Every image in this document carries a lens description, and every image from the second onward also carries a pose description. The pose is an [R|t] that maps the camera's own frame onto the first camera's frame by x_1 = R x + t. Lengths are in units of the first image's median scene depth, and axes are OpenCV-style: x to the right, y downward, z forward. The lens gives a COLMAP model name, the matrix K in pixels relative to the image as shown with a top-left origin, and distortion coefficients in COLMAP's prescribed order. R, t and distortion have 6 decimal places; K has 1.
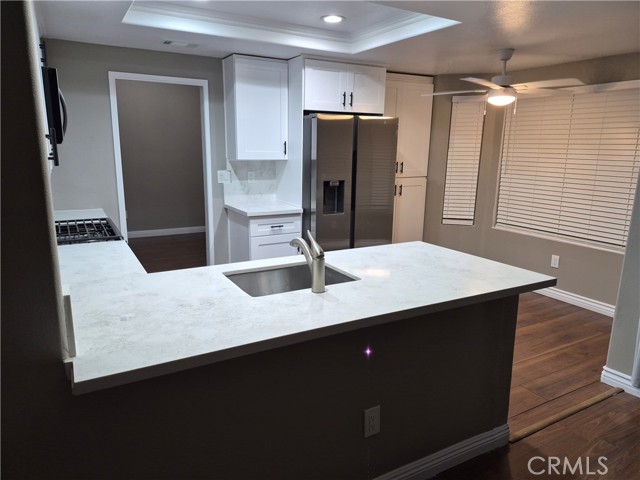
lens RADIAL K [[437.3, 0, 321.9], [0, 437.3, 238.2], [0, 0, 1]] dist [0.045501, -0.031437]
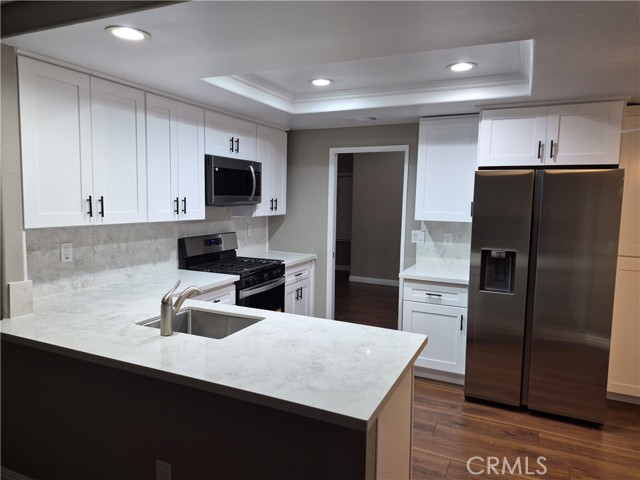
lens RADIAL K [[437.3, 0, 320.0], [0, 437.3, 238.9], [0, 0, 1]] dist [0.045501, -0.031437]
pose [[0.584593, 0.075613, -0.807795, 0.447874], [-0.178047, 0.983333, -0.036807, -0.059351], [0.791549, 0.165342, 0.588313, 0.242252]]
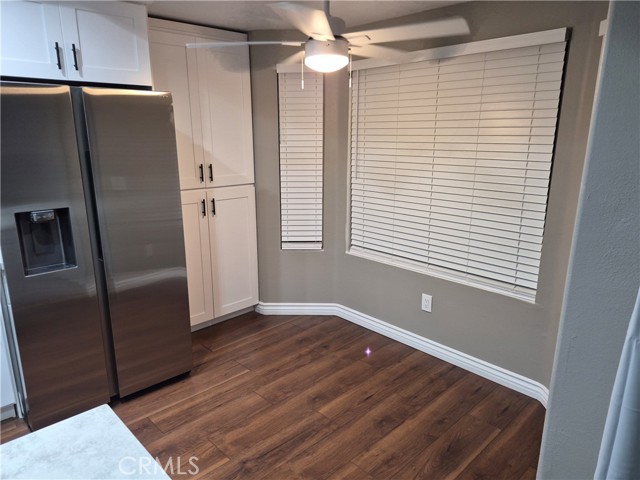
lens RADIAL K [[437.3, 0, 317.5], [0, 437.3, 244.2], [0, 0, 1]] dist [0.045501, -0.031437]
pose [[0.969556, -0.074194, 0.233359, 0.204963], [0.065420, 0.996837, 0.045128, -0.085497], [-0.235969, -0.028488, 0.971343, 0.368596]]
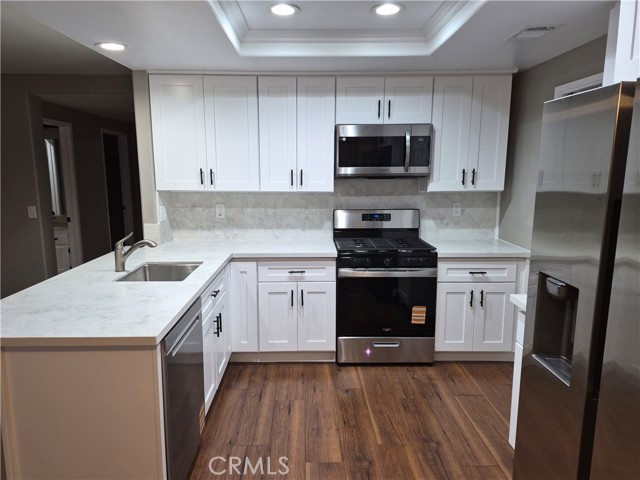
lens RADIAL K [[437.3, 0, 315.8], [0, 437.3, 242.5], [0, 0, 1]] dist [0.045501, -0.031437]
pose [[-0.483892, 0.129778, -0.865451, 0.386965], [-0.187599, 0.950570, 0.247432, -0.187495], [0.854784, 0.282088, -0.435627, 0.879519]]
